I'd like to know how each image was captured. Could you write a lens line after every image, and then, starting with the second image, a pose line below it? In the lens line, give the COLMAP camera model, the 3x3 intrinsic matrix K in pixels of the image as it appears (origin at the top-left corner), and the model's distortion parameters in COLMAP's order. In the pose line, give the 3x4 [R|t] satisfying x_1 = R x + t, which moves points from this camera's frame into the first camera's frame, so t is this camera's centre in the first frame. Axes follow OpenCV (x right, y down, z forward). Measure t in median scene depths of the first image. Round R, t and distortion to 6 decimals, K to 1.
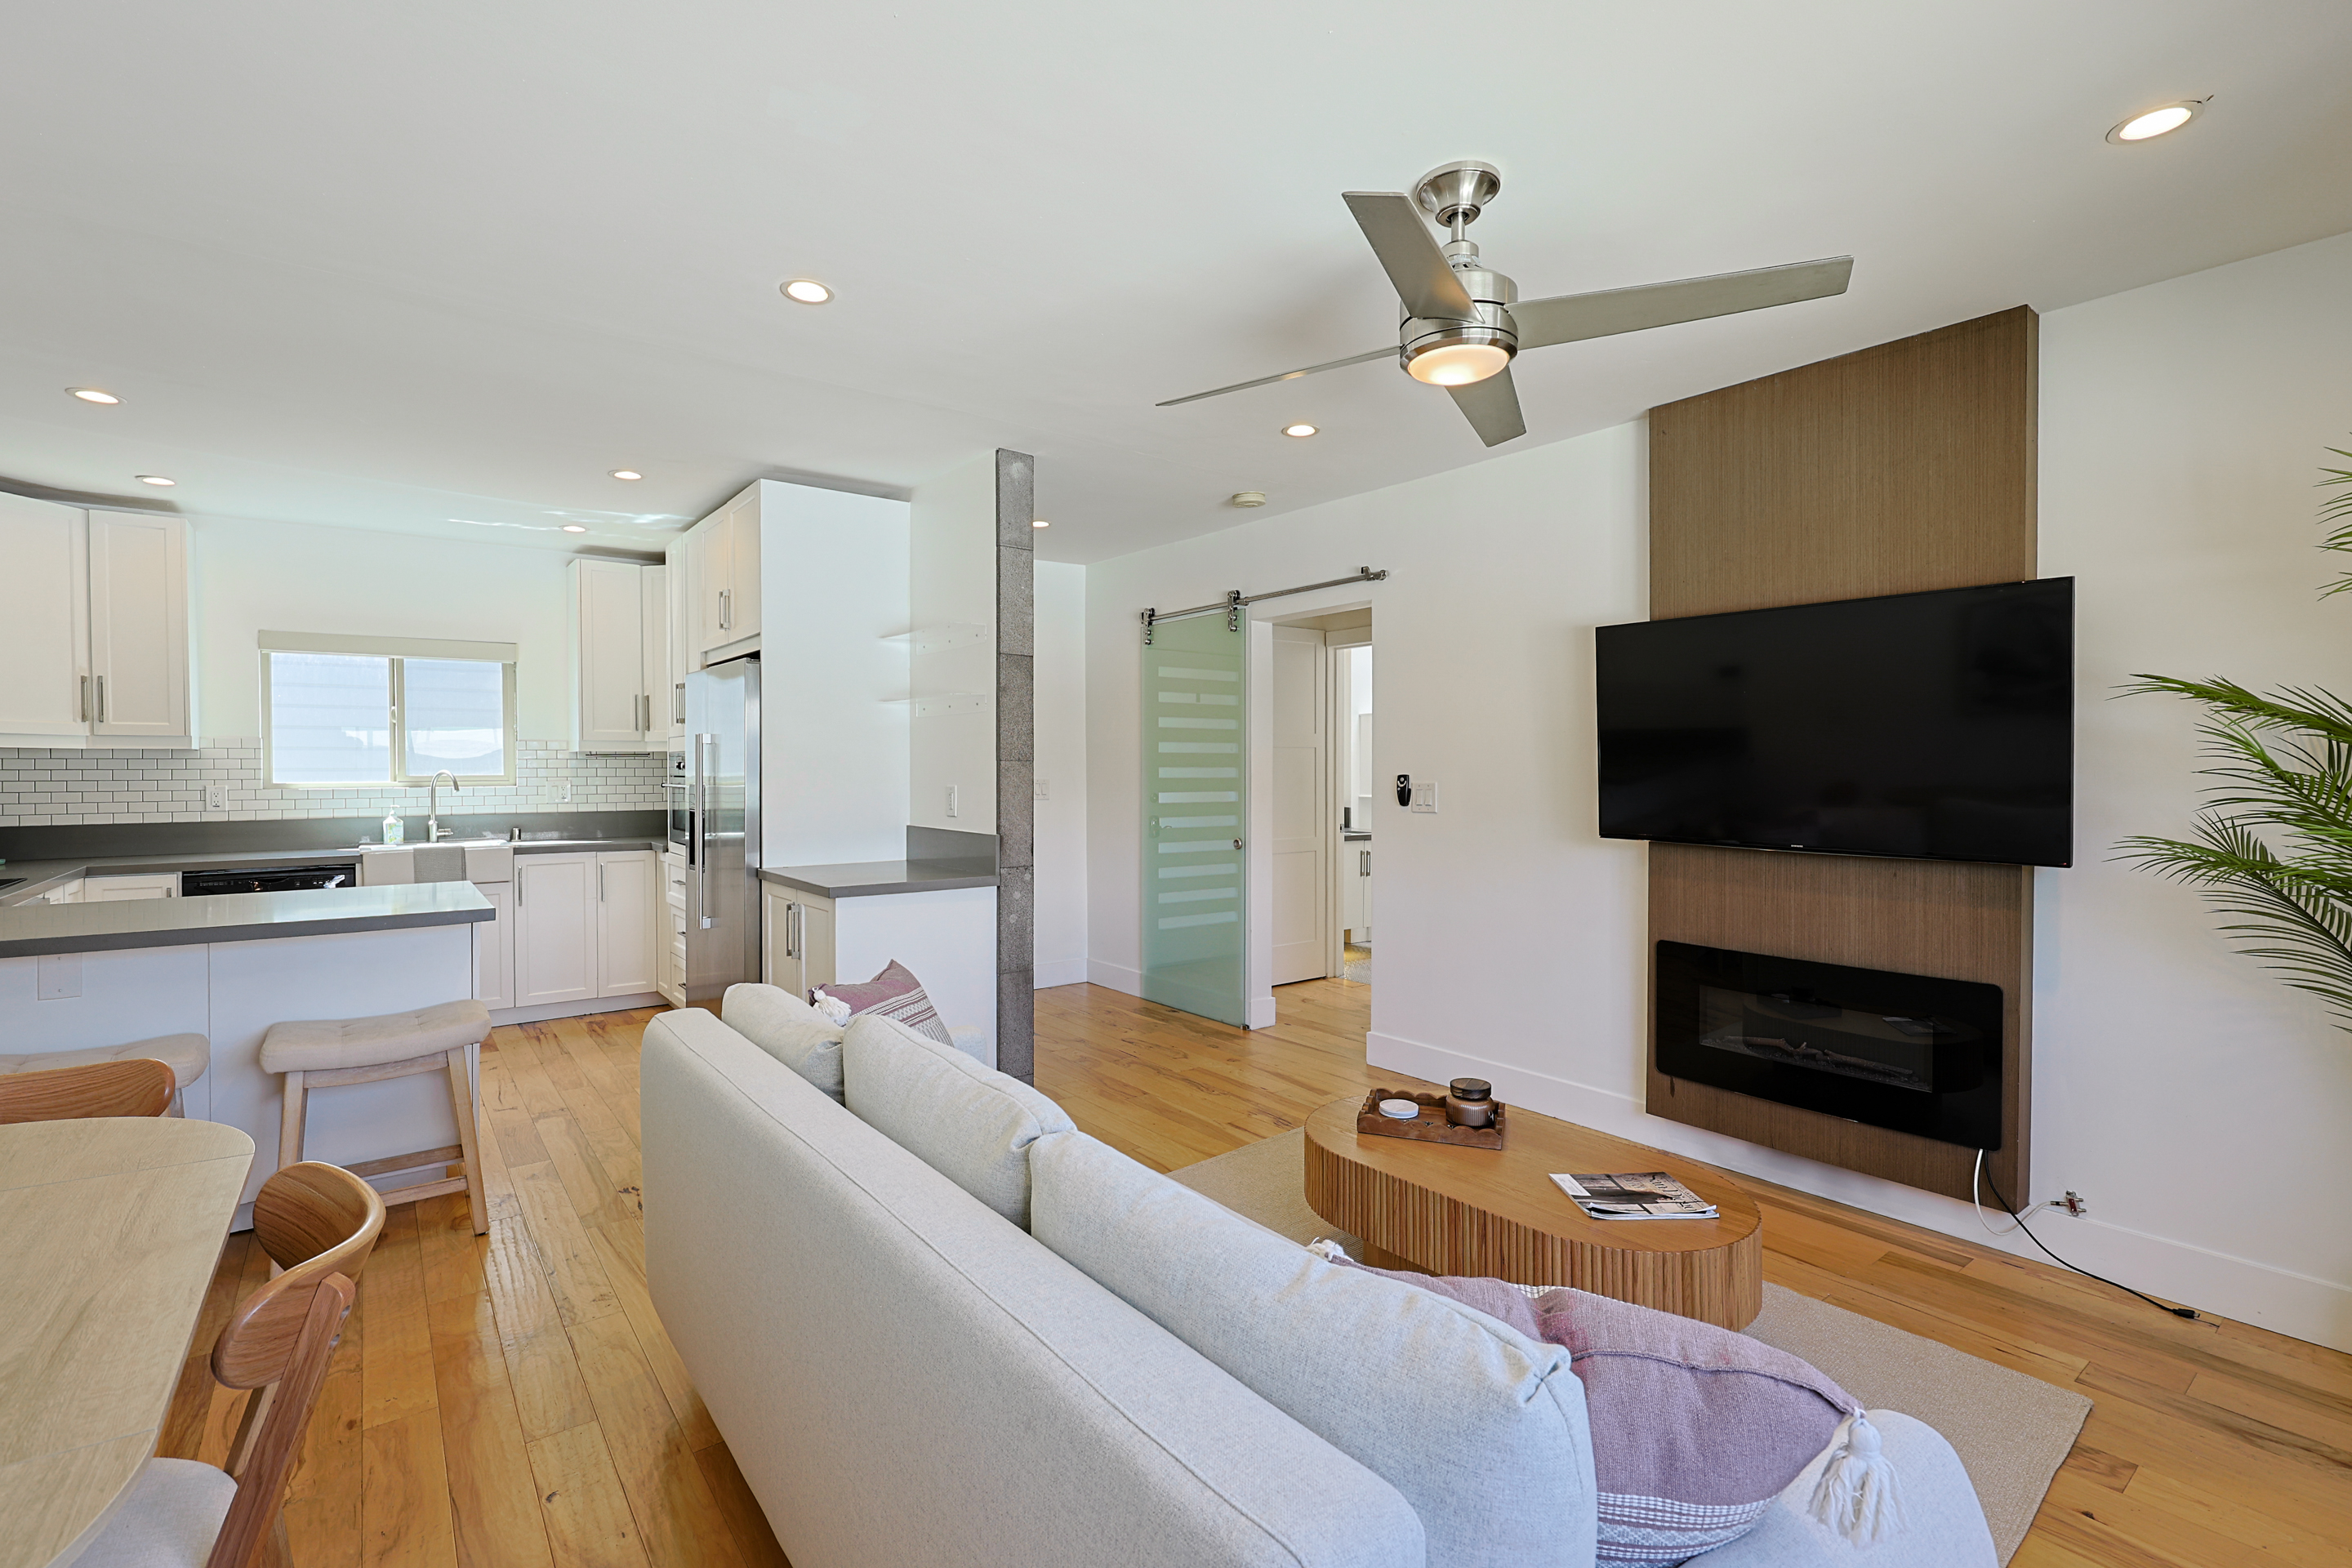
lens RADIAL K [[1047.9, 0, 1152.4], [0, 1047.9, 777.5], [0, 0, 1]] dist [-0.000521, 0.001749]
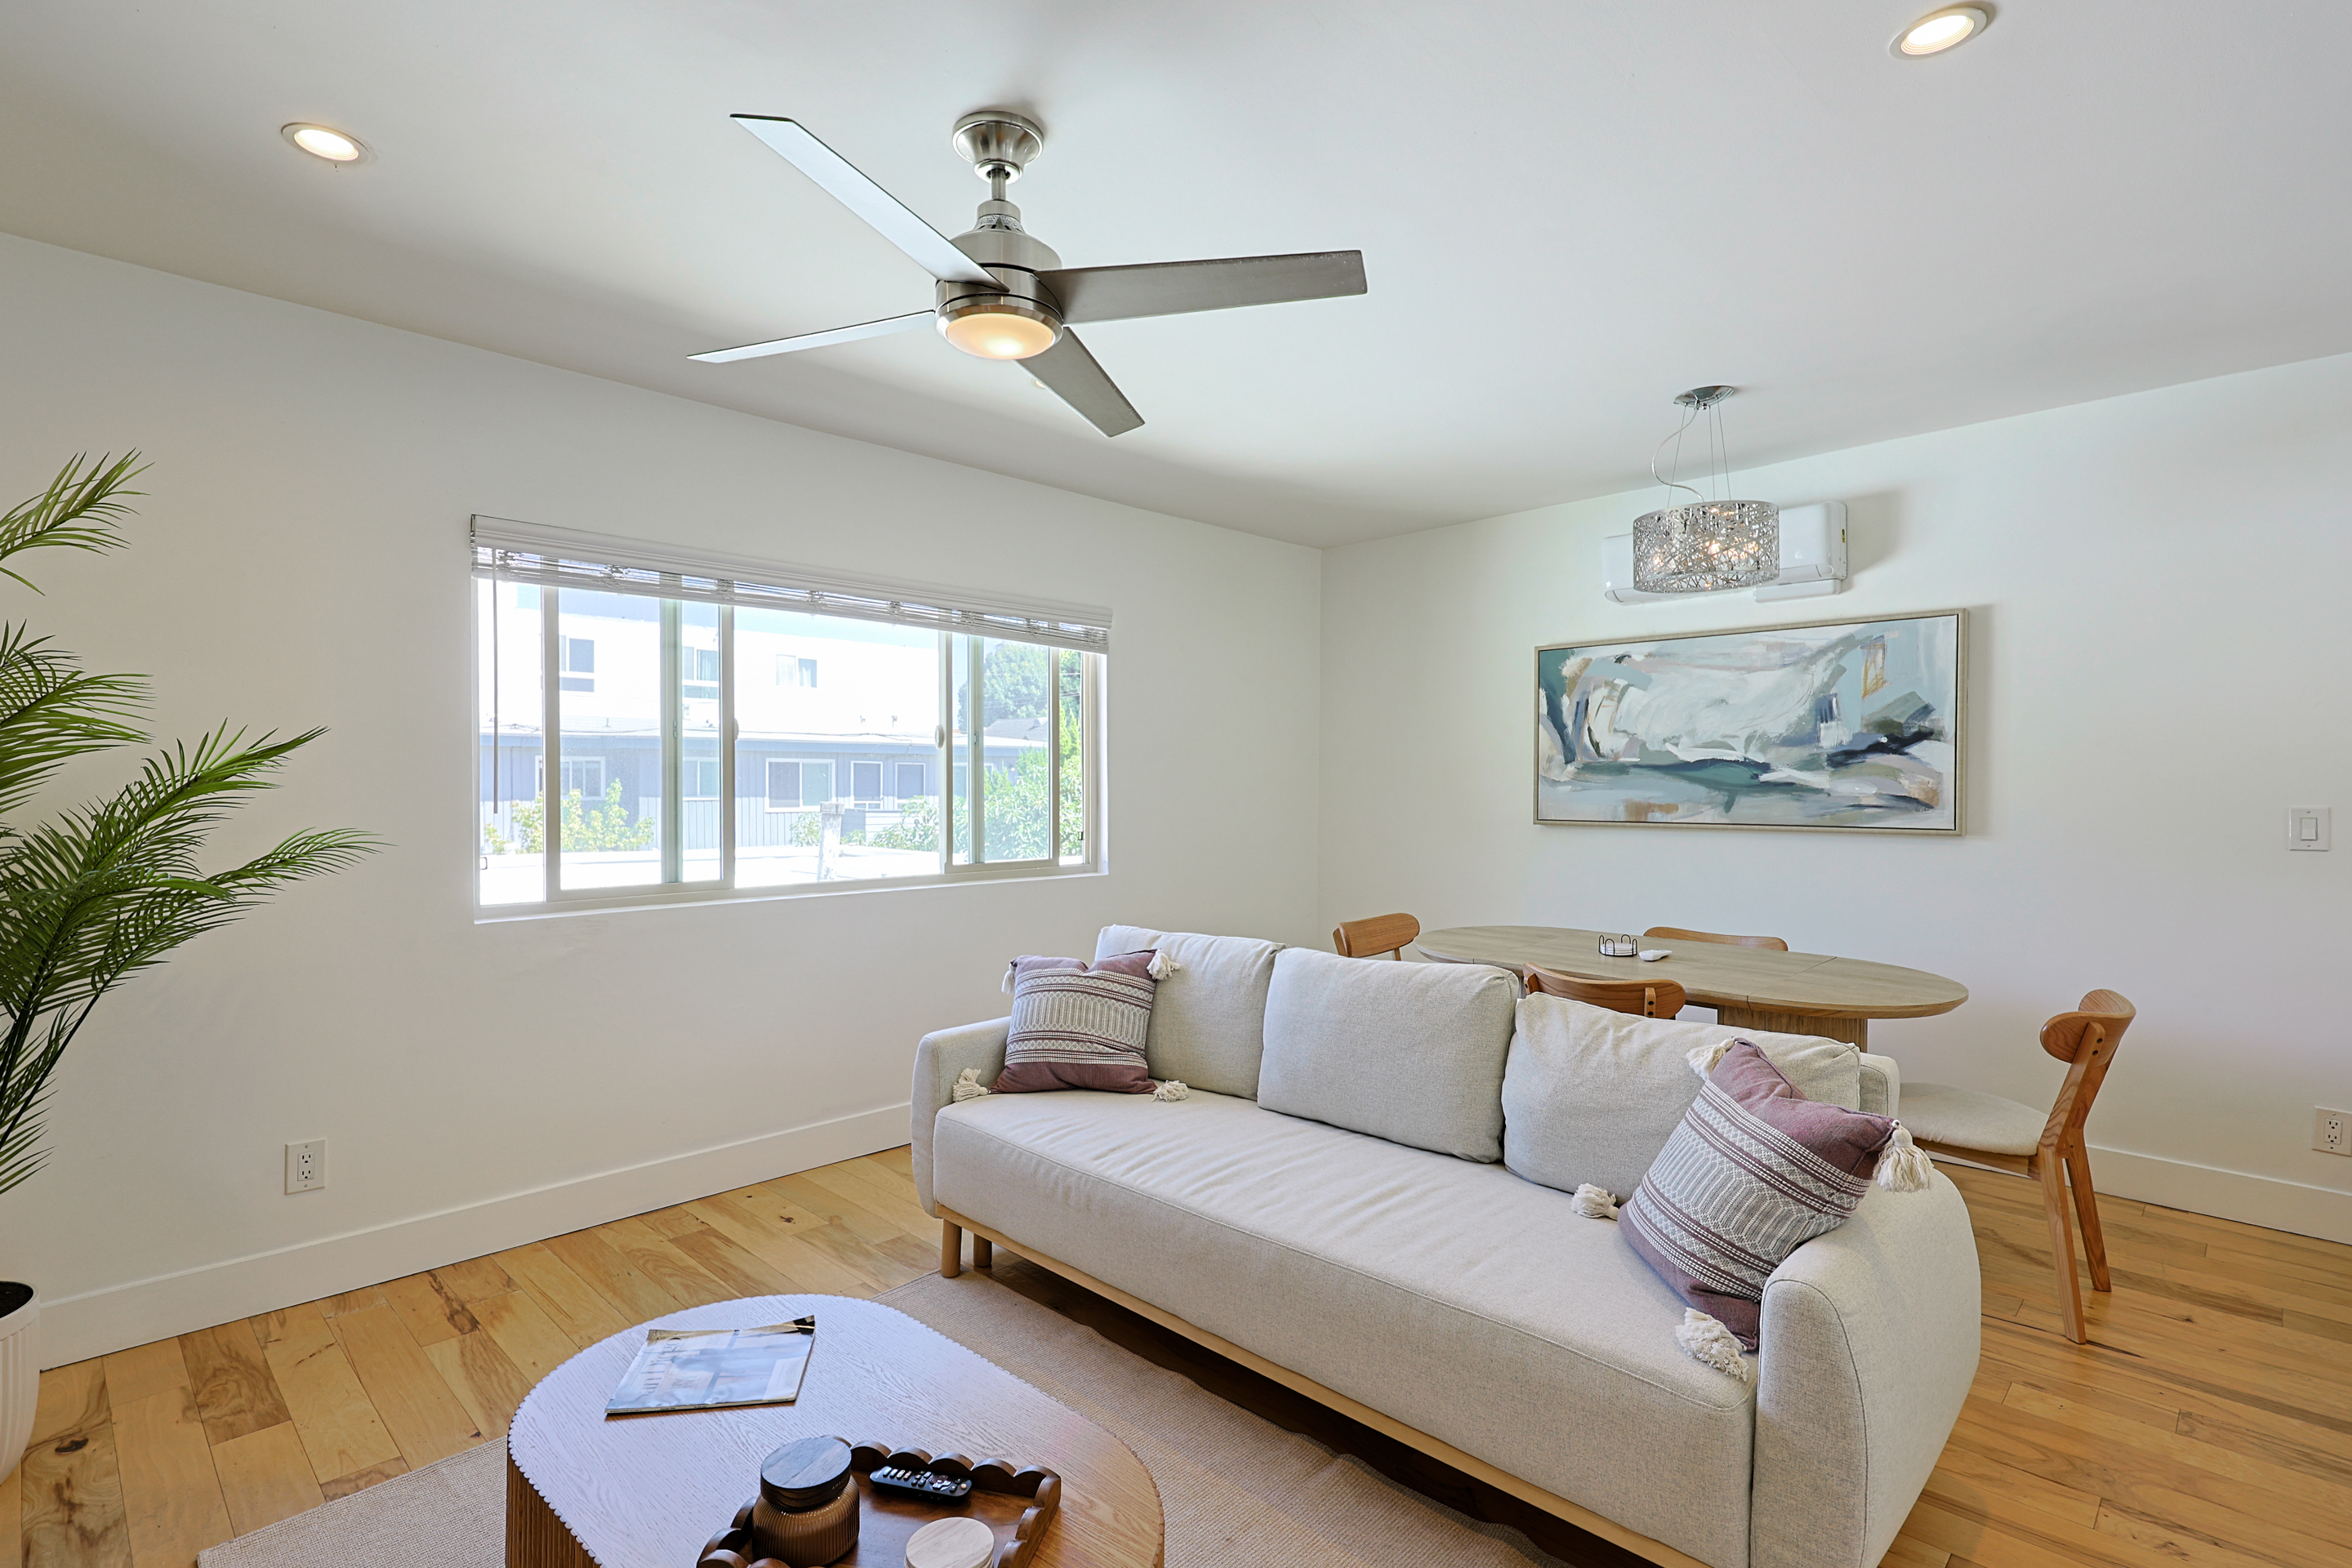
lens RADIAL K [[1120.4, 0, 1182.2], [0, 1120.4, 792.6], [0, 0, 1]] dist [-0.000499, 0.000164]
pose [[-0.986319, 0.002008, -0.164835, 0.126530], [-0.001470, 0.999779, 0.020975, -0.009207], [0.164841, 0.020930, -0.986098, 0.901675]]
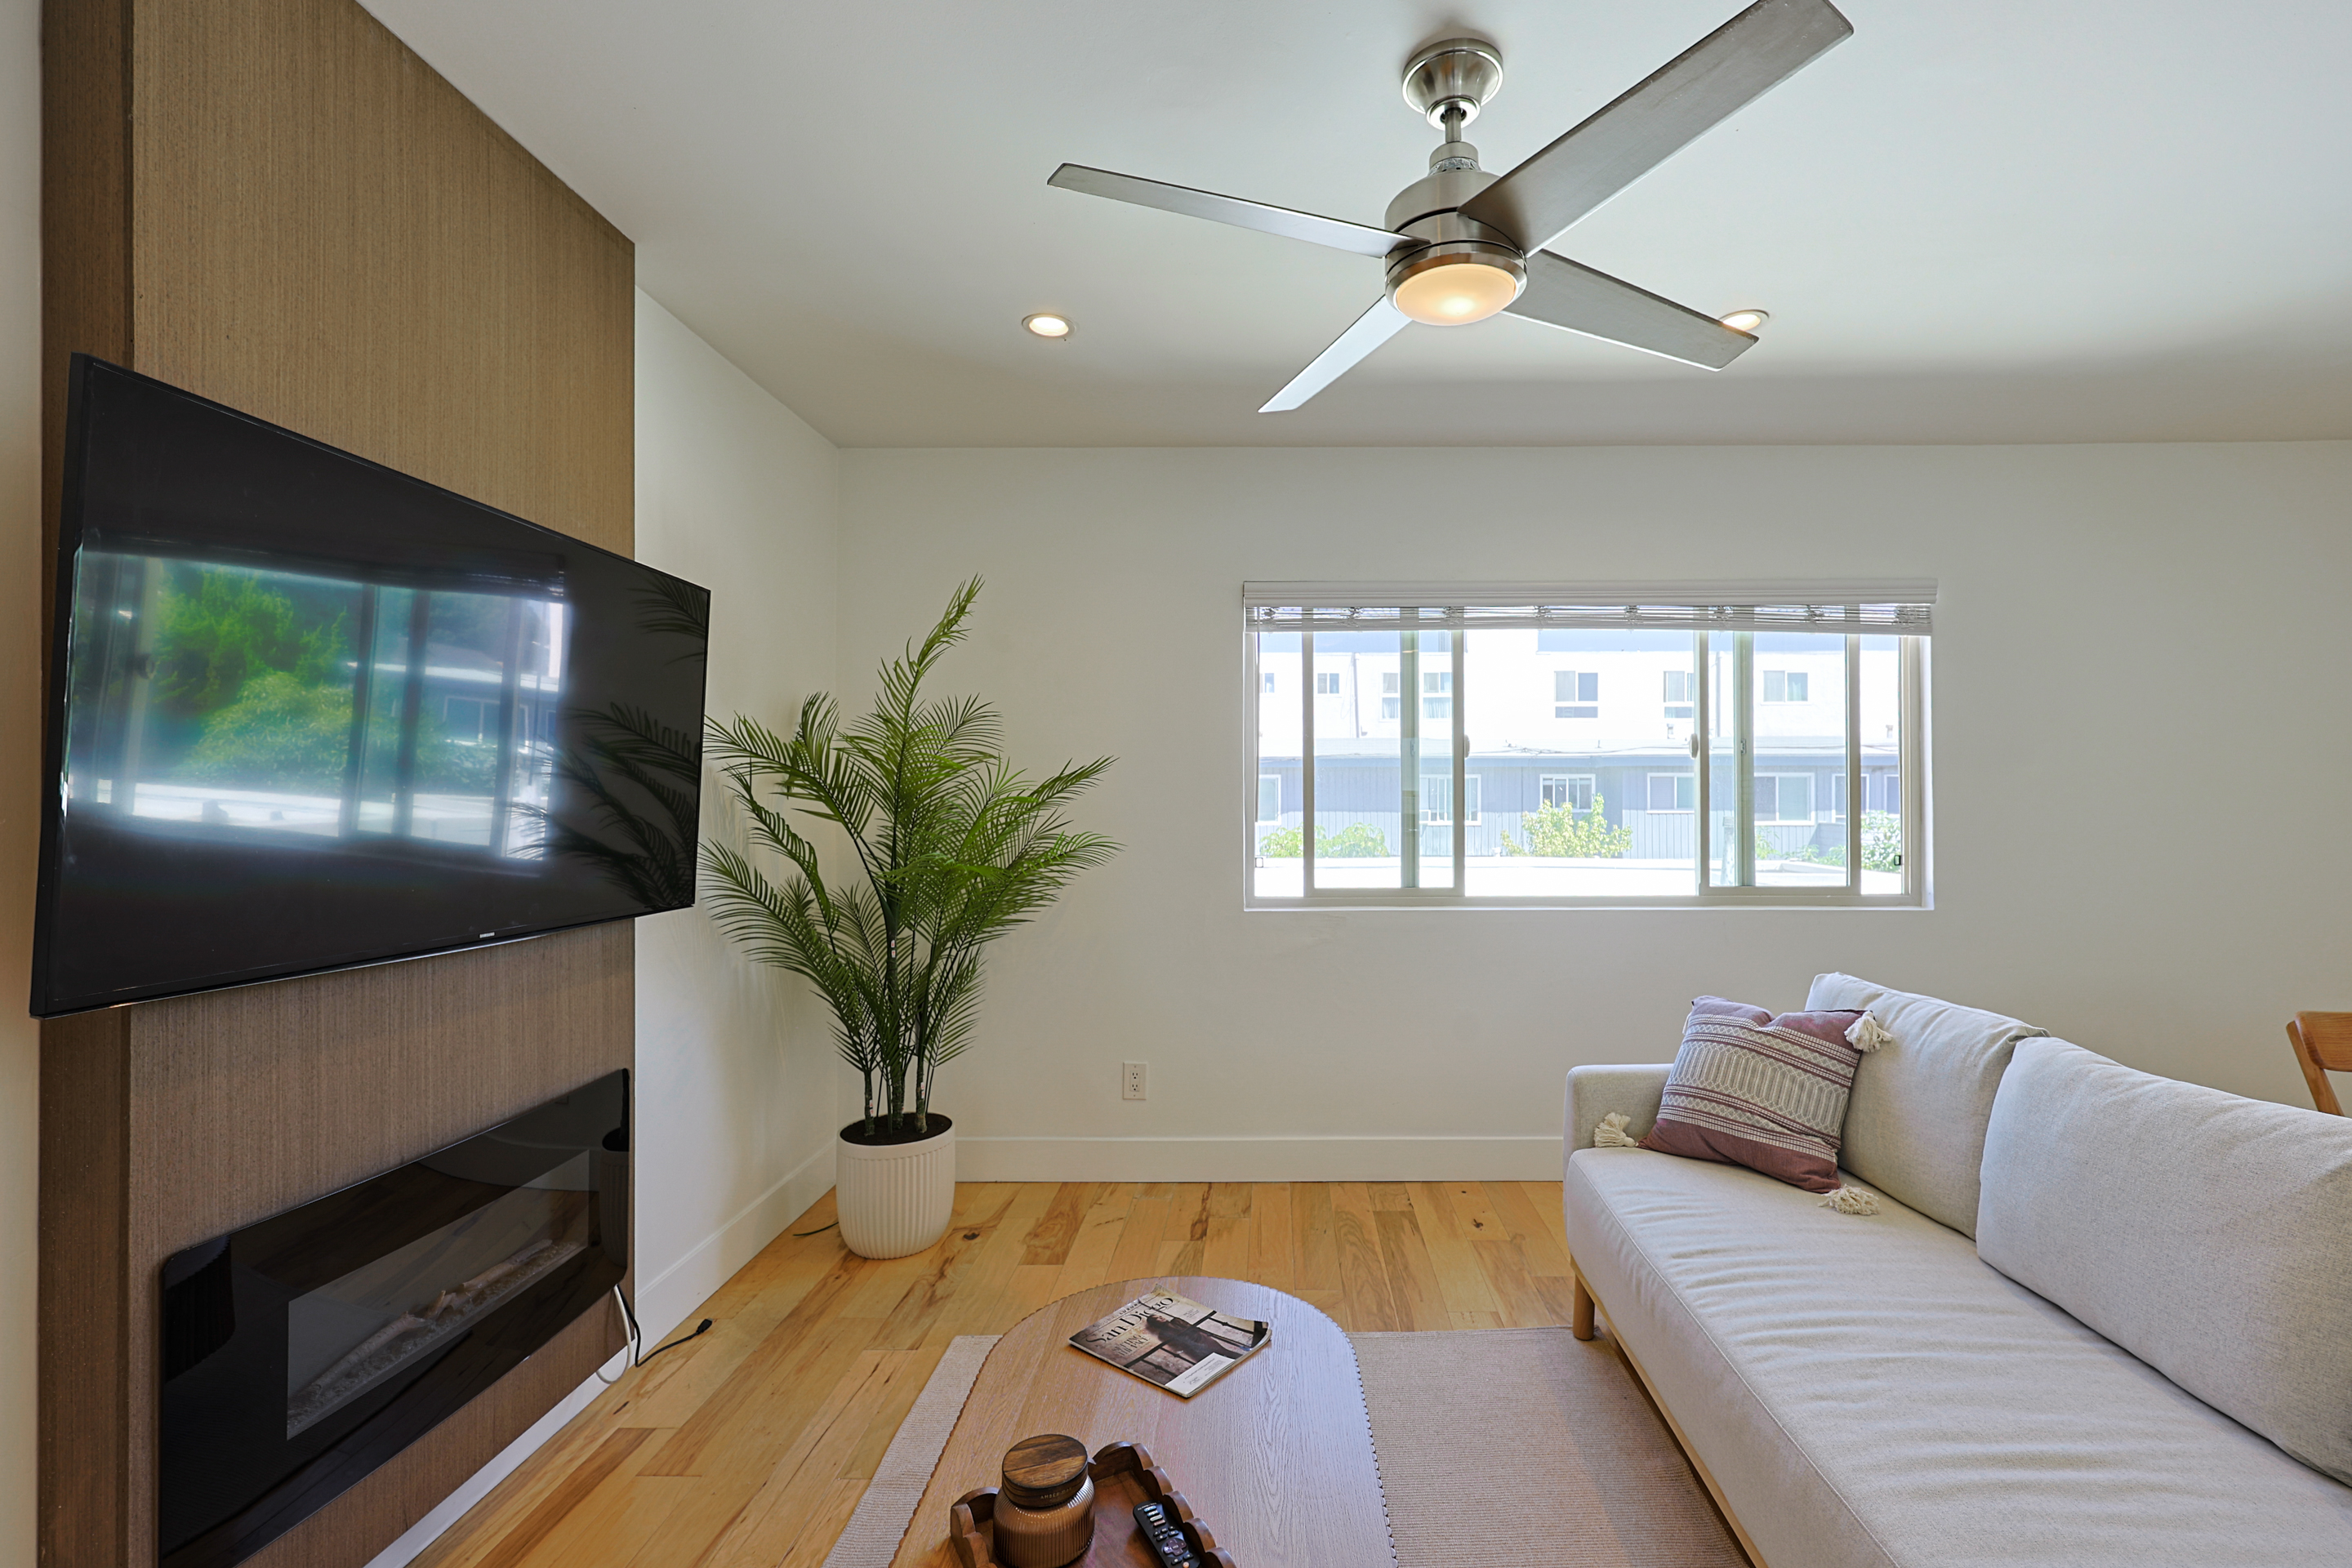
lens RADIAL K [[1047.9, 0, 1278.9], [0, 1047.9, 791.0], [0, 0, 1]] dist [-0.000521, 0.001749]
pose [[-0.805048, 0.007270, 0.593165, -0.043314], [0.010062, 0.999948, 0.001401, -0.005928], [-0.593125, 0.007096, -0.805079, 0.785858]]
